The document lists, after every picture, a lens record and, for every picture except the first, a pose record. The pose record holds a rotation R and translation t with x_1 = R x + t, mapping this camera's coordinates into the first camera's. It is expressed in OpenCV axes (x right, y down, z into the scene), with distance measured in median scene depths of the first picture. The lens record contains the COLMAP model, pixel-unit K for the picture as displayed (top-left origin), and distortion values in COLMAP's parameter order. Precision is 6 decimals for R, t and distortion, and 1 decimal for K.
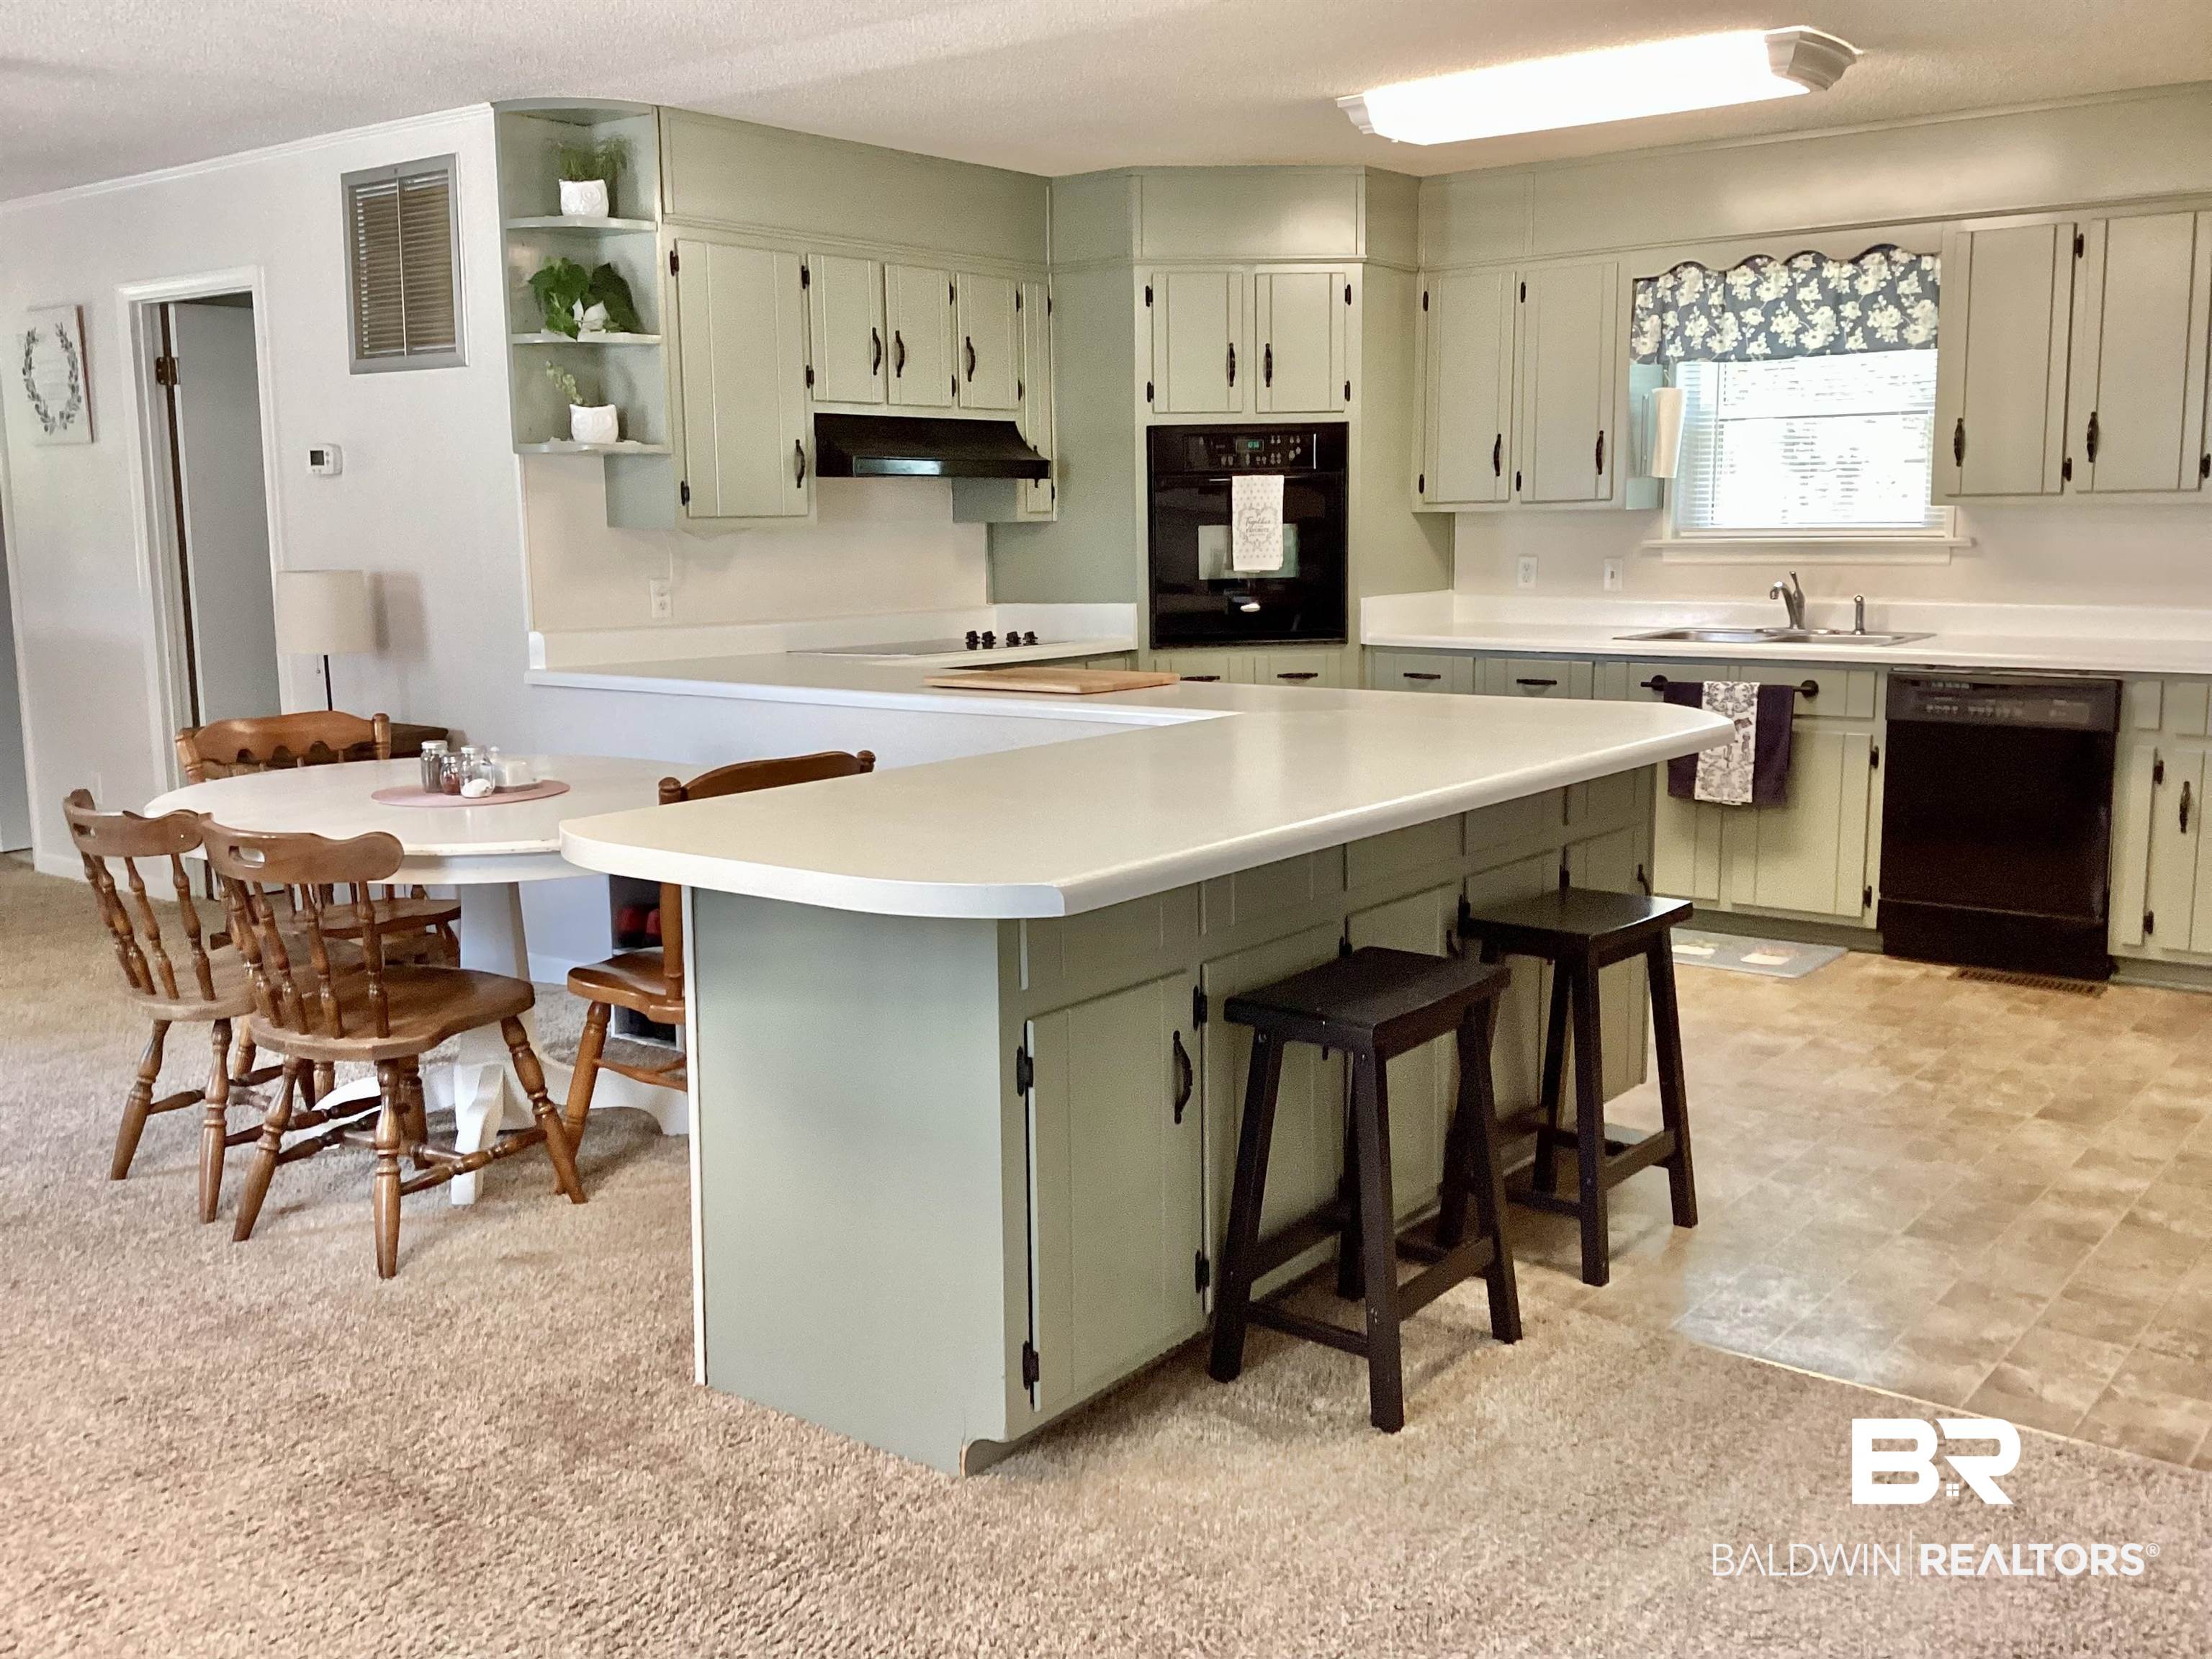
lens RADIAL K [[2024.8, 0, 1106.0], [0, 2024.8, 829.5], [0, 0, 1]] dist [0.065559, -0.005644]
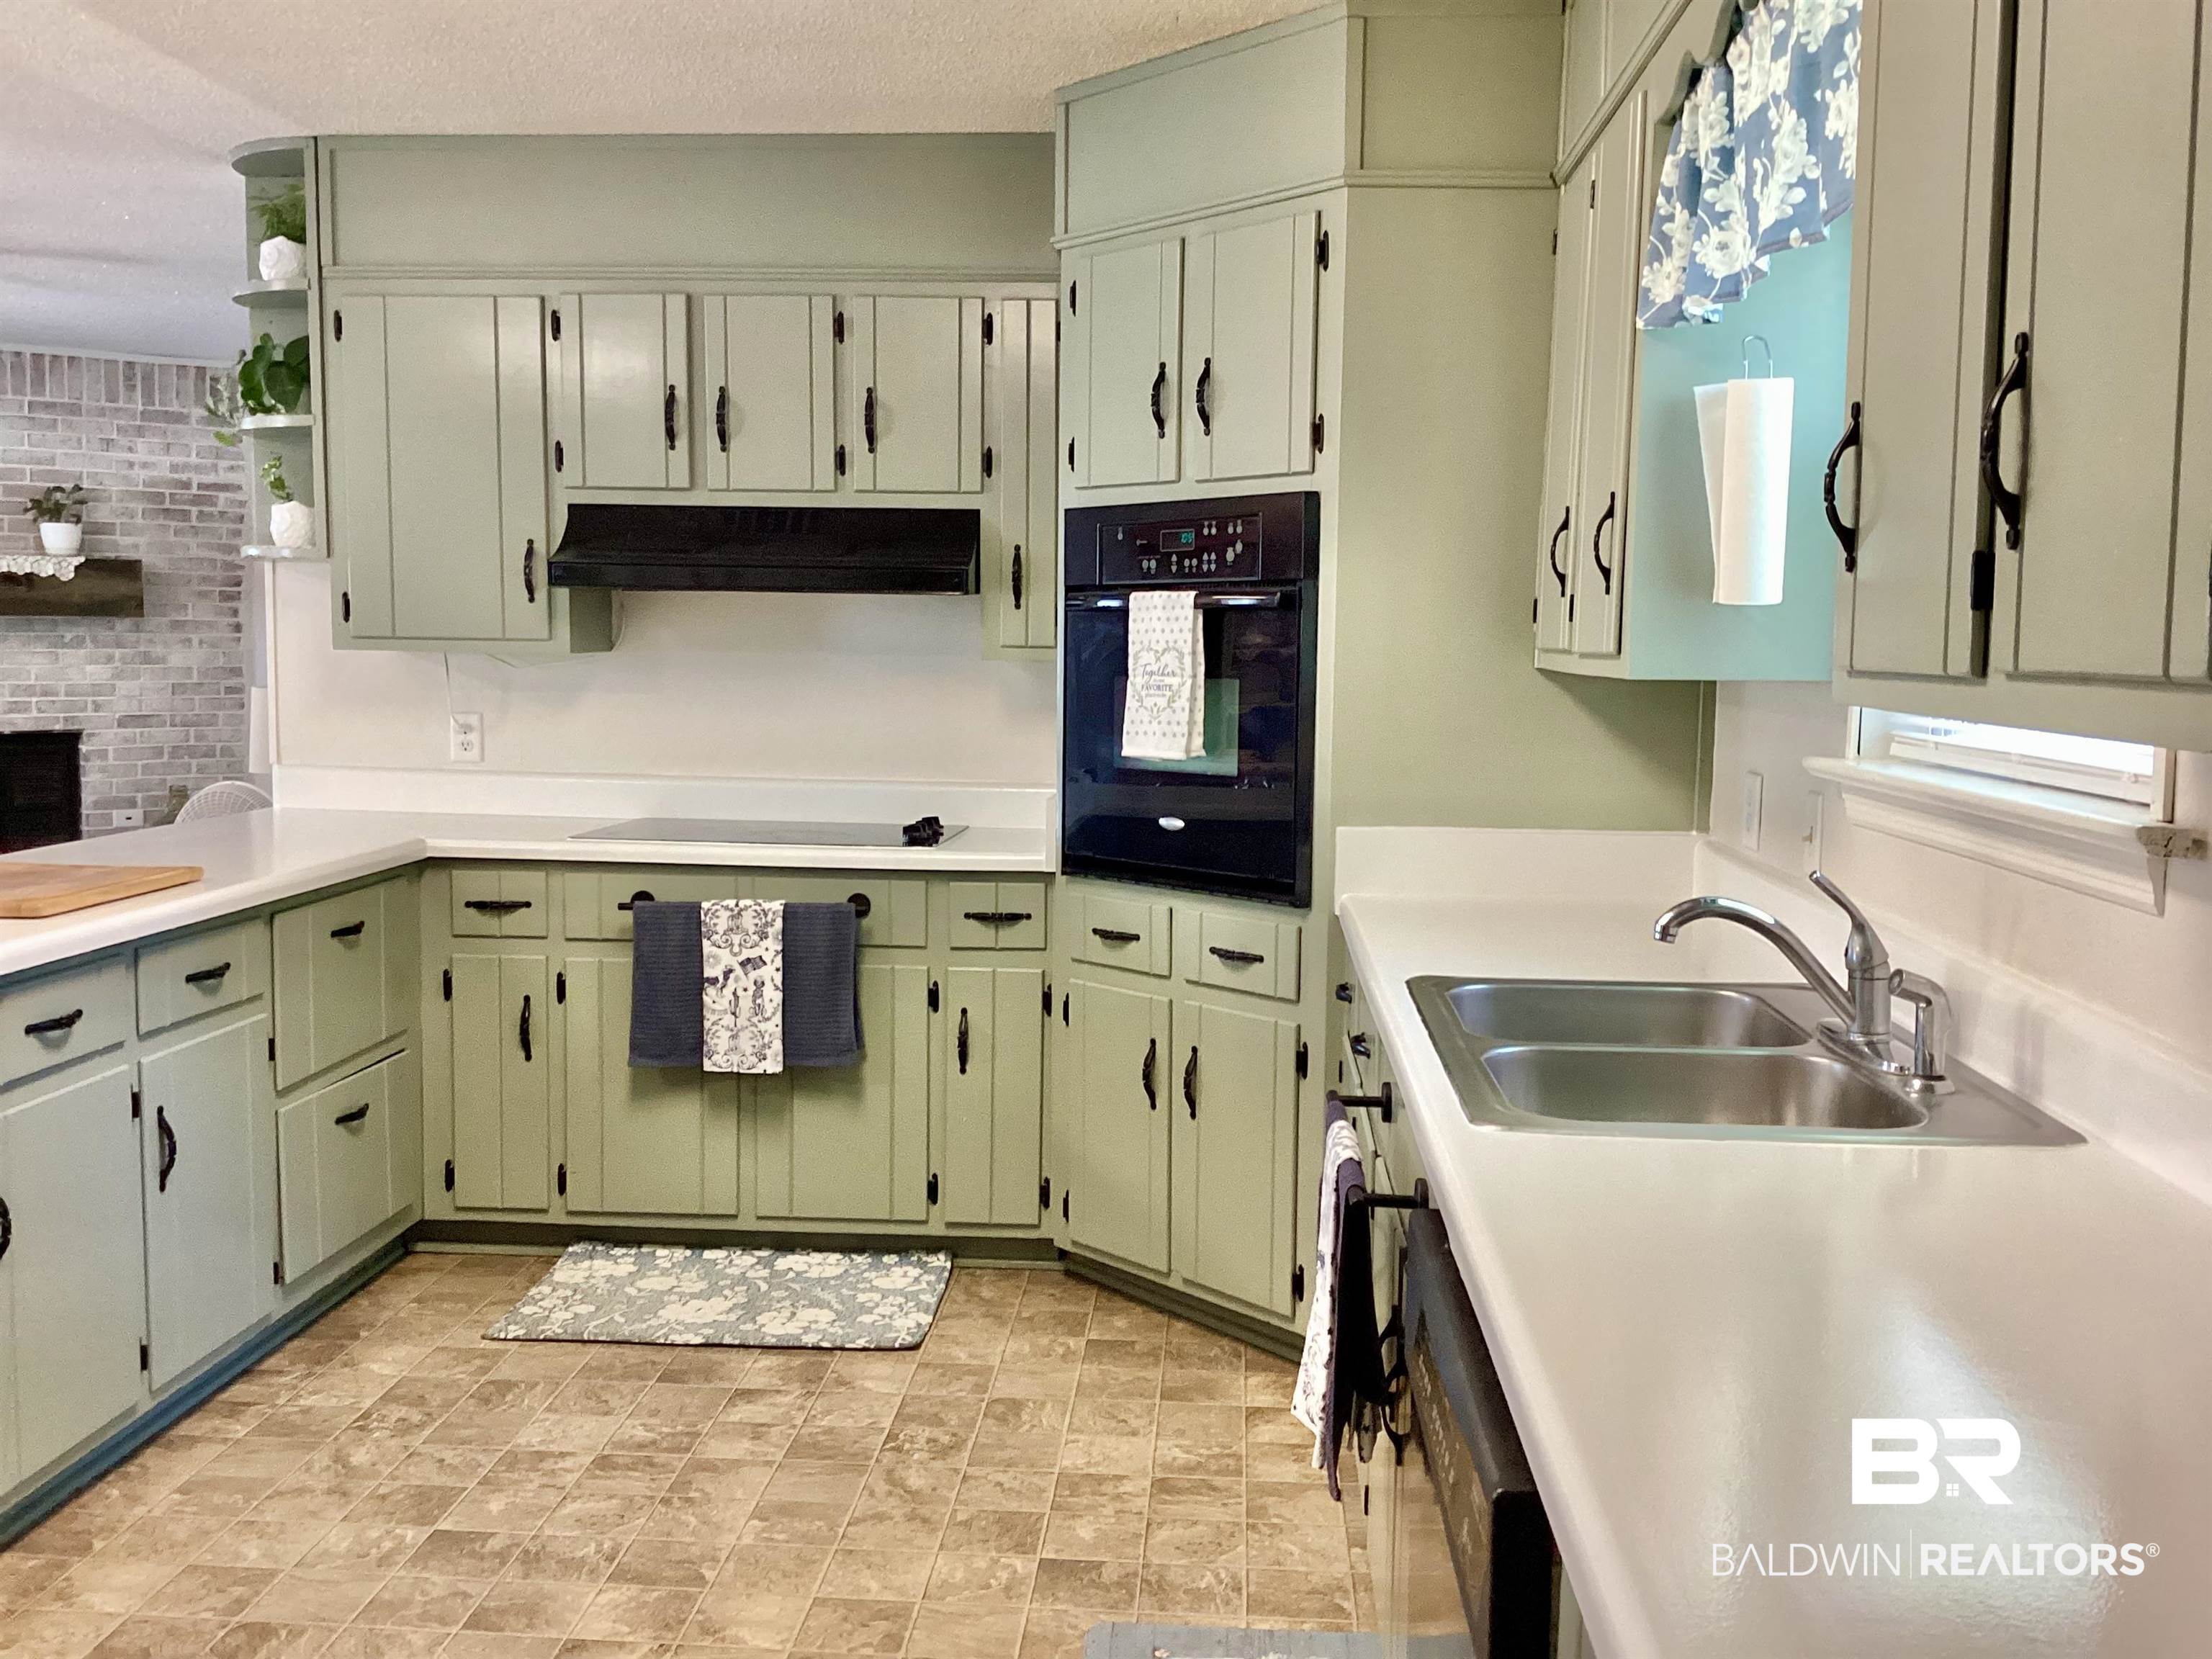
lens RADIAL K [[2024.8, 0, 1106.0], [0, 2024.8, 829.5], [0, 0, 1]] dist [0.065559, -0.005644]
pose [[0.559016, 0.098118, -0.823331, 0.527907], [-0.153207, 0.988099, 0.013731, -0.112840], [0.814880, 0.118464, 0.567395, 0.666253]]
